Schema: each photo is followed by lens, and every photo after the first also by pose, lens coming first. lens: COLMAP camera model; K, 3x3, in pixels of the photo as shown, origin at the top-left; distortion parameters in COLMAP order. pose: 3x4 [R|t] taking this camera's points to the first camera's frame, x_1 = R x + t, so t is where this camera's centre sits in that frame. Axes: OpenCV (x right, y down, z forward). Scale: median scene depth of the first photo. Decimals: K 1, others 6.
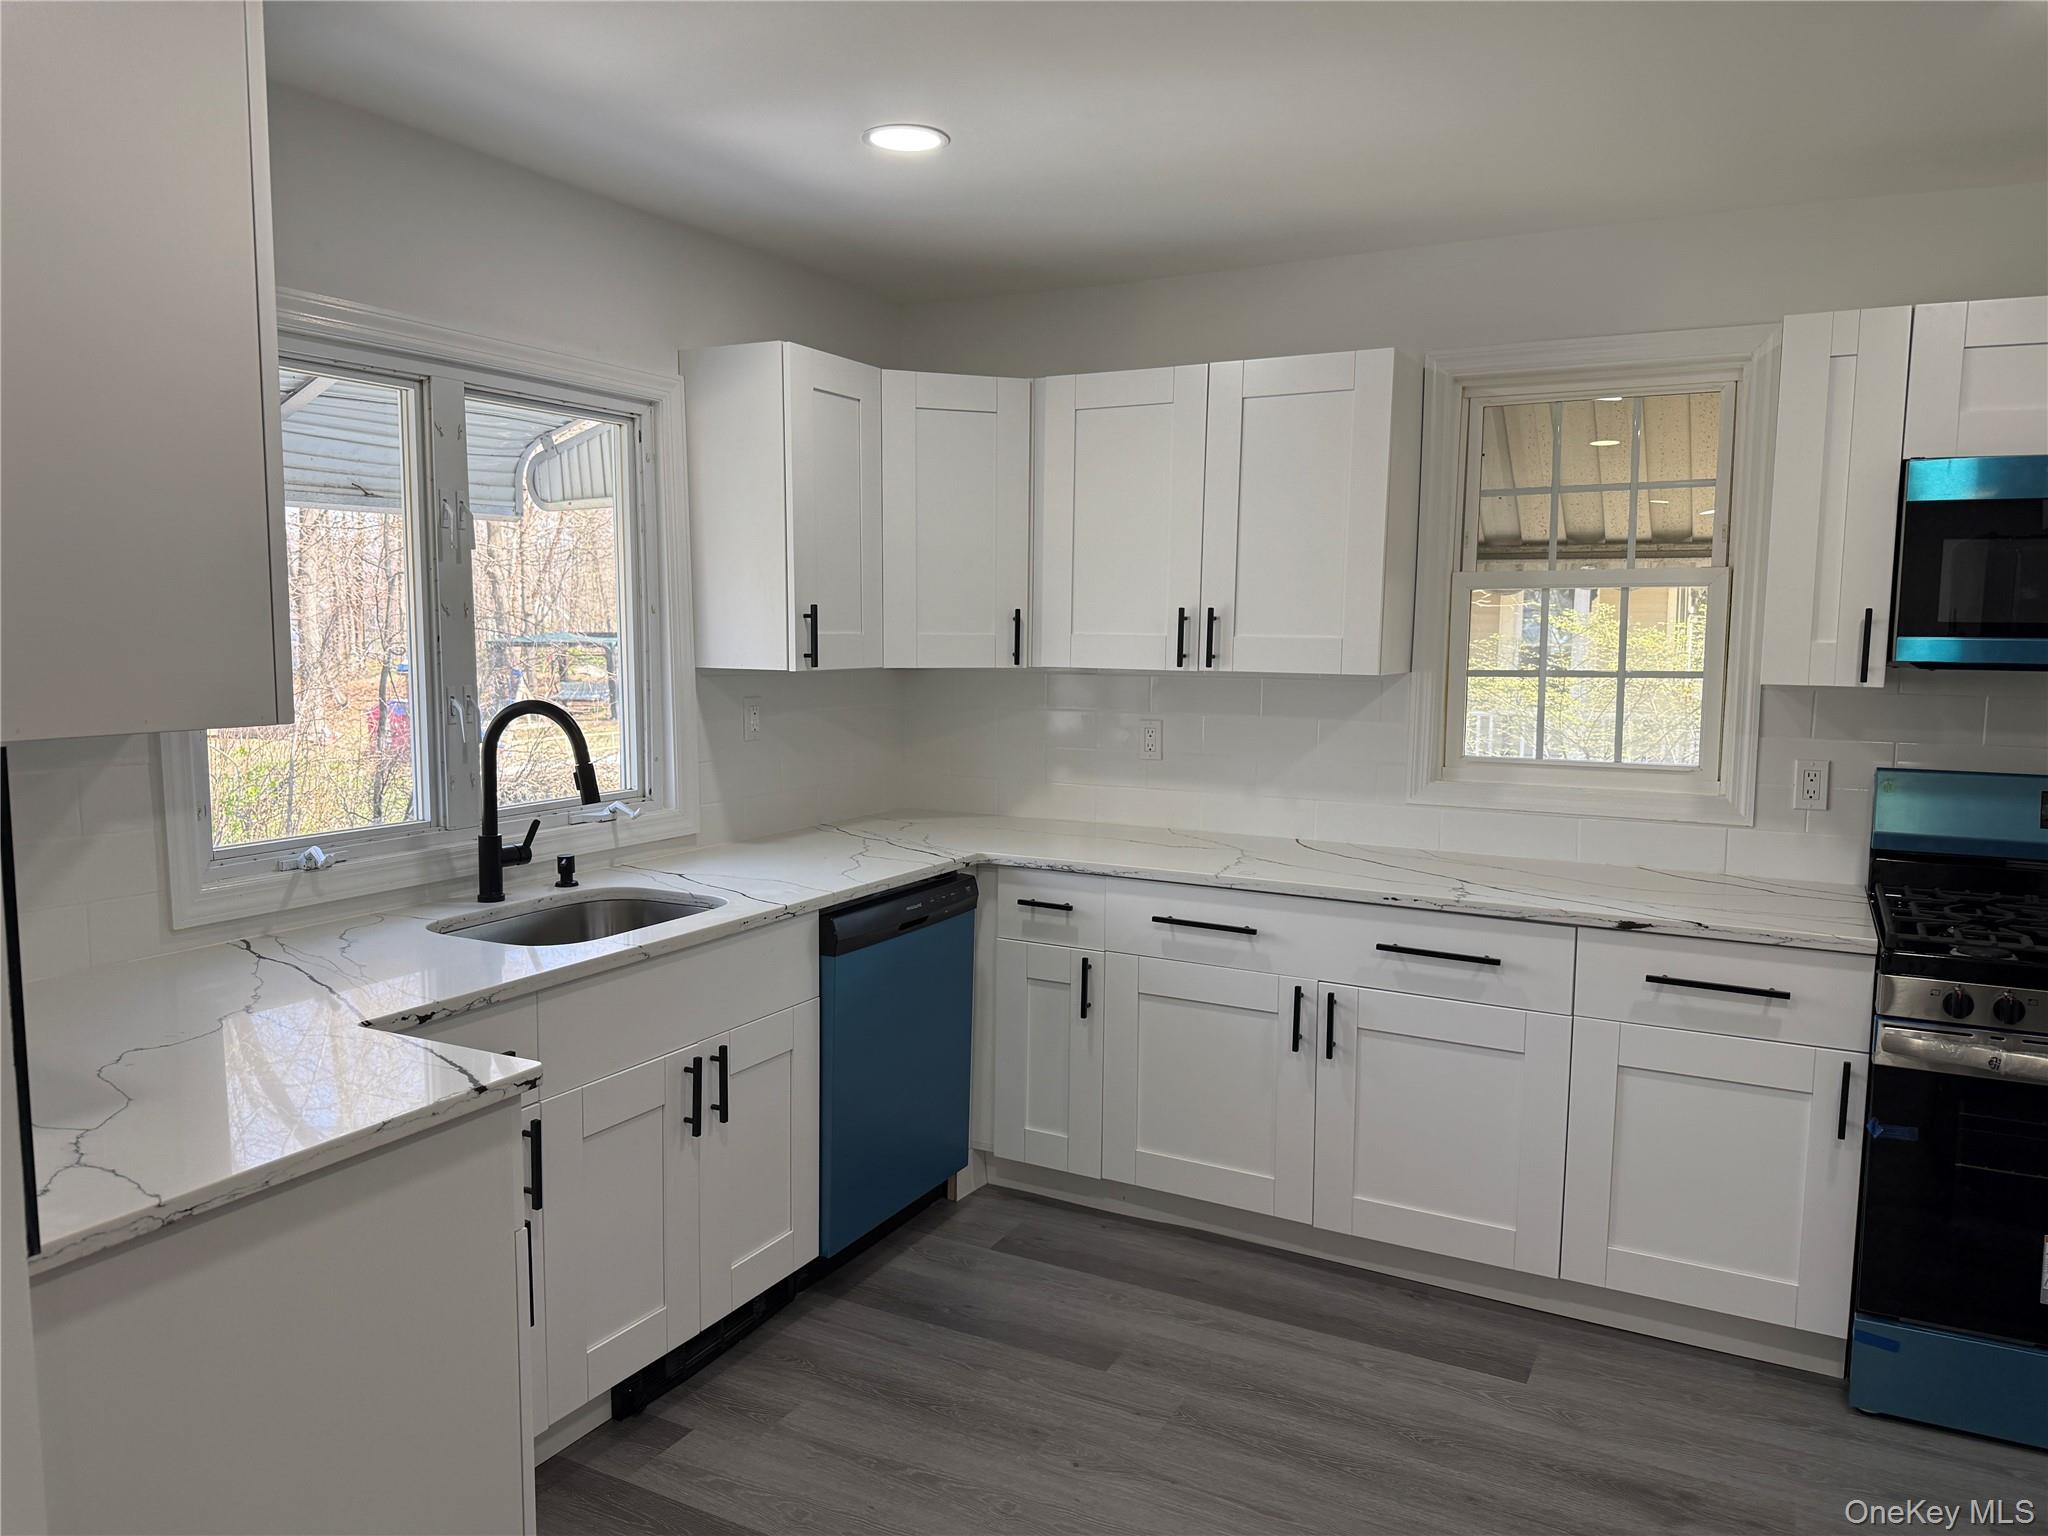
lens RADIAL K [[1461.4, 0, 1027.5], [0, 1461.4, 775.1], [0, 0, 1]] dist [0.160248, -0.261433]
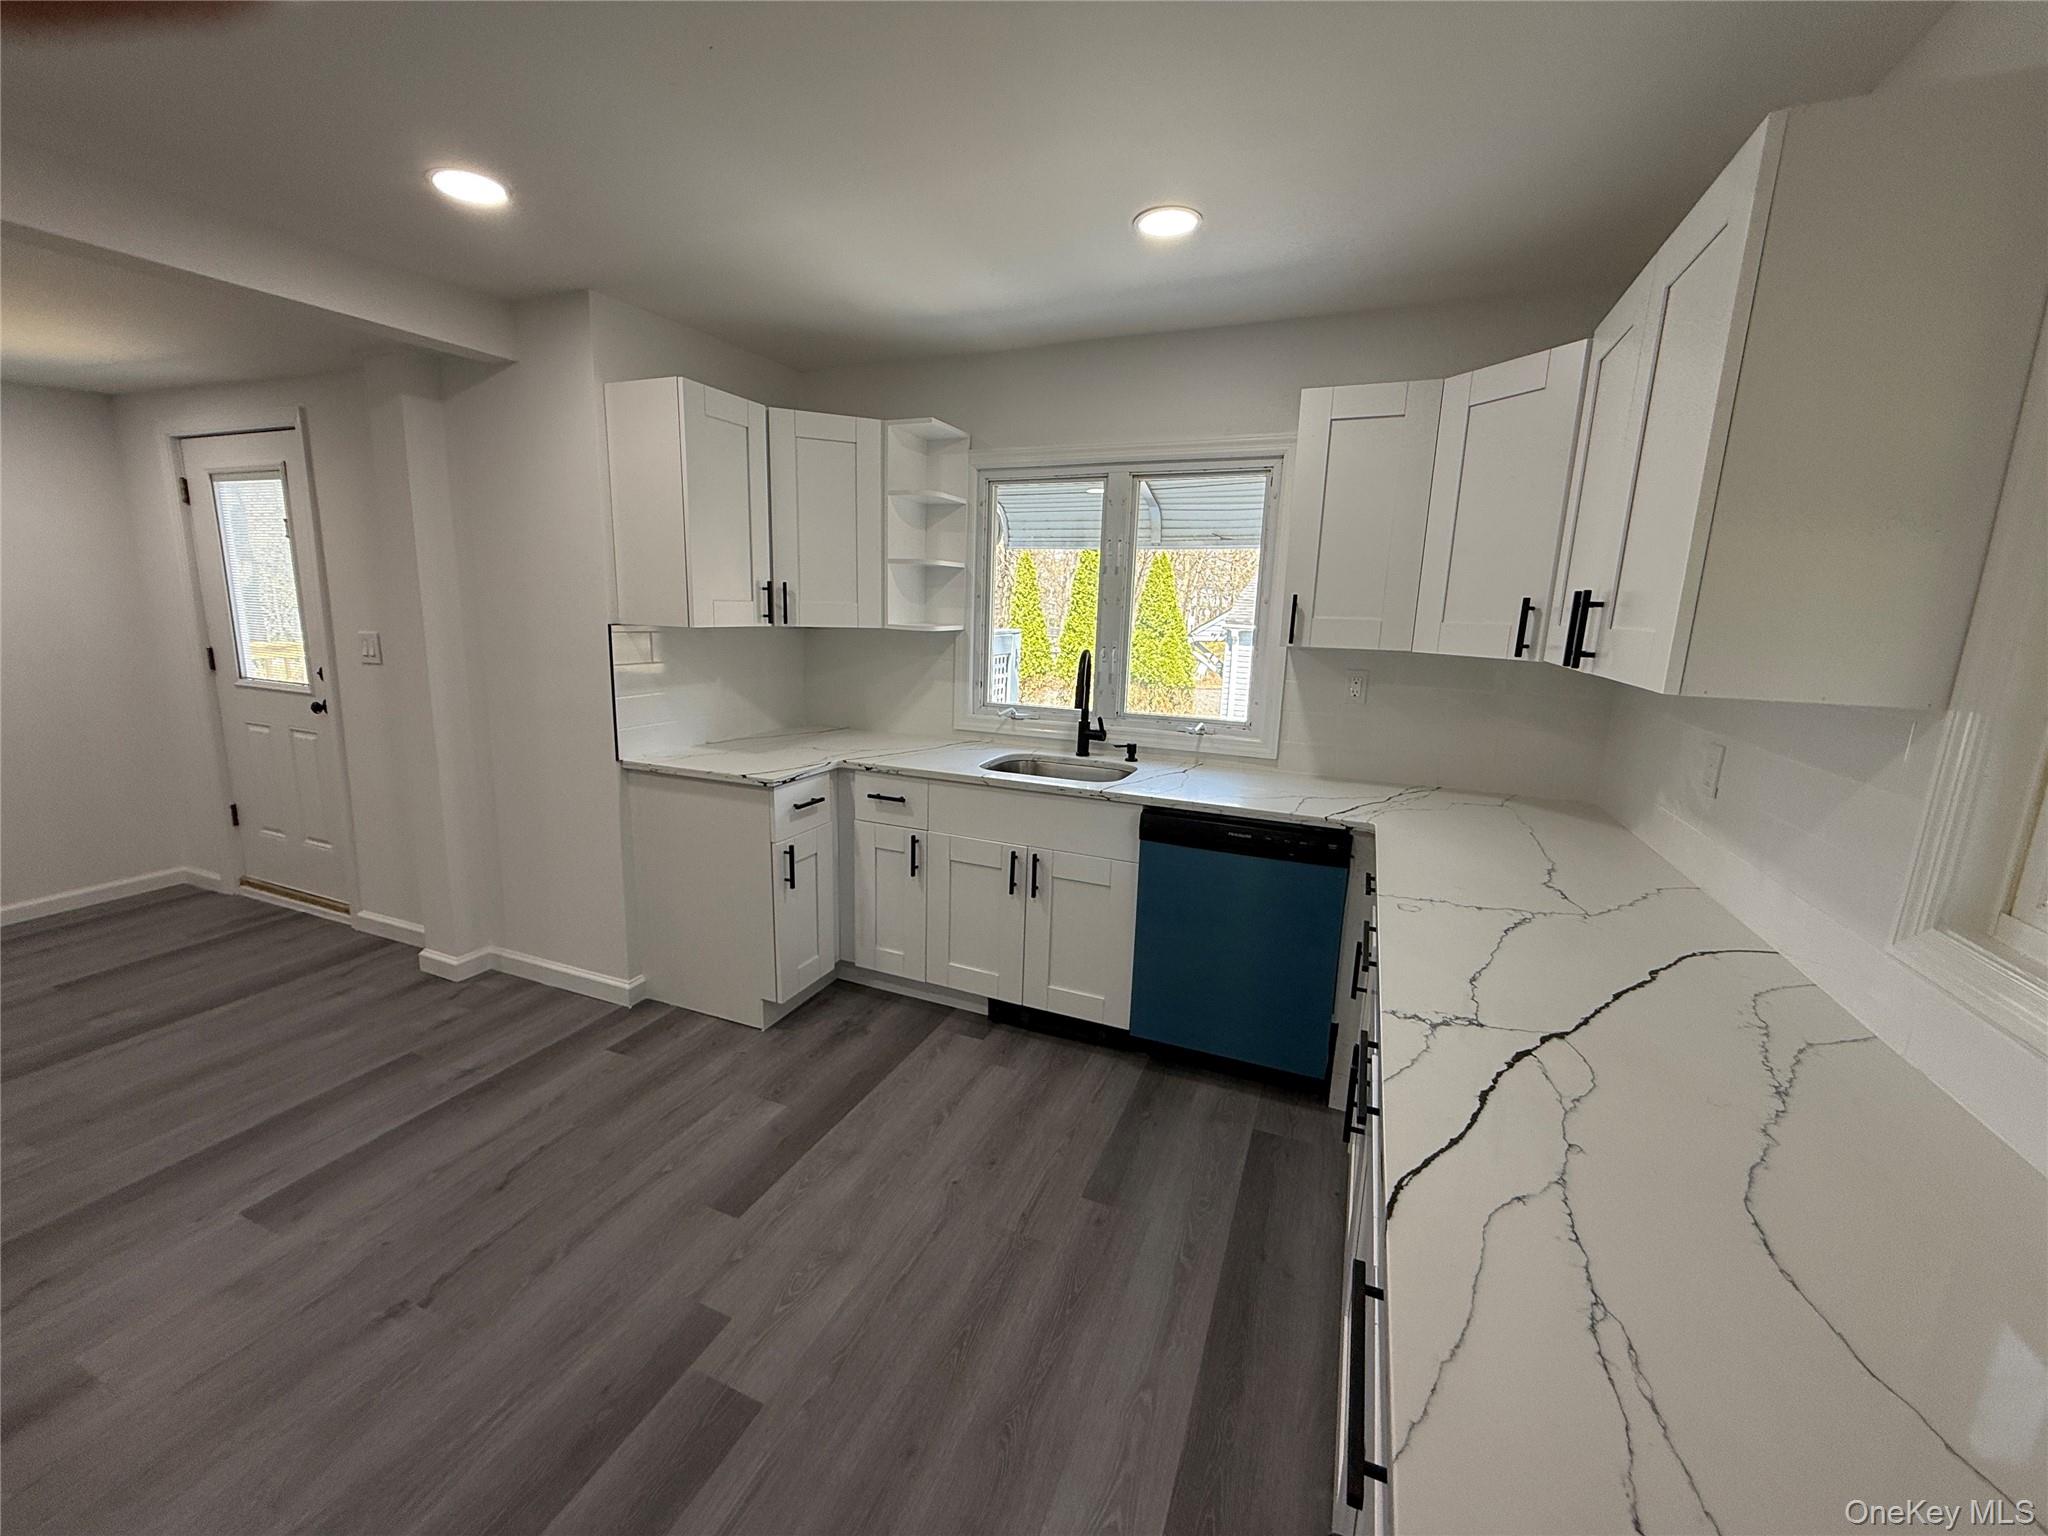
lens RADIAL K [[814.1, 0, 1014.6], [0, 814.1, 765.2], [0, 0, 1]] dist [0.002314, 0.000127]
pose [[0.075001, 0.185514, -0.979775, 0.575309], [-0.130148, 0.975959, 0.174829, -0.064631], [0.988654, 0.114404, 0.097343, 0.724346]]
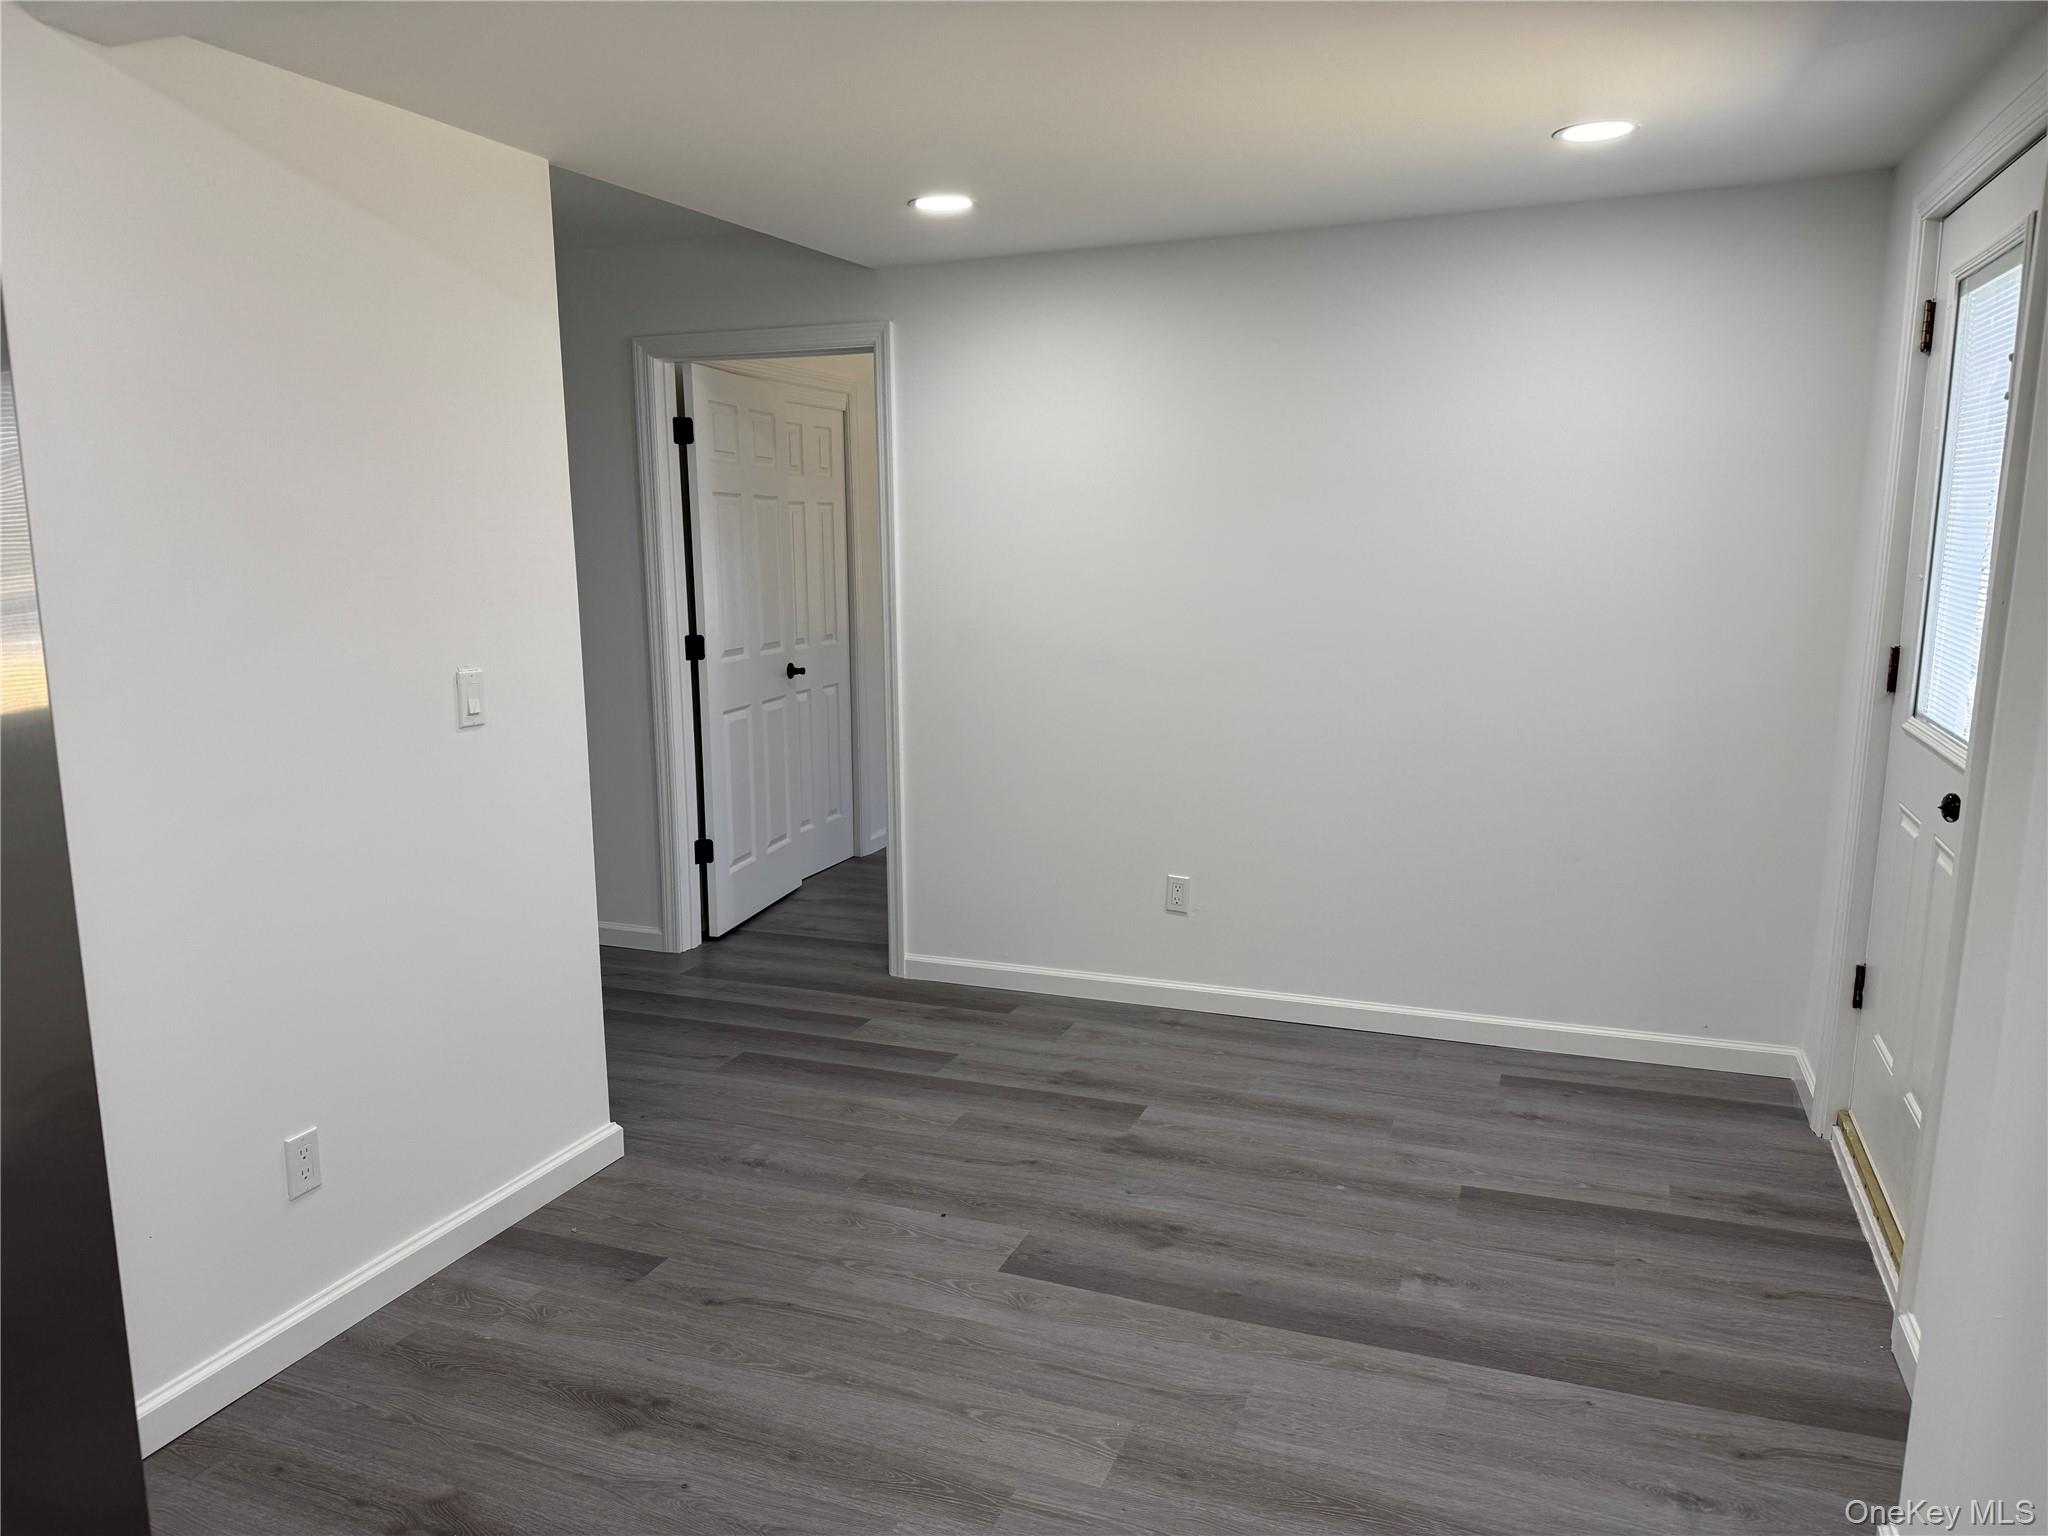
lens RADIAL K [[1446.6, 0, 1024.0], [0, 1446.6, 768.0], [0, 0, 1]] dist [0.050279, -0.053020]
pose [[-0.994052, 0.013261, -0.108093, 0.057101], [-0.016211, 0.963482, 0.267283, -0.055715], [0.107691, 0.267445, -0.957536, 0.618977]]
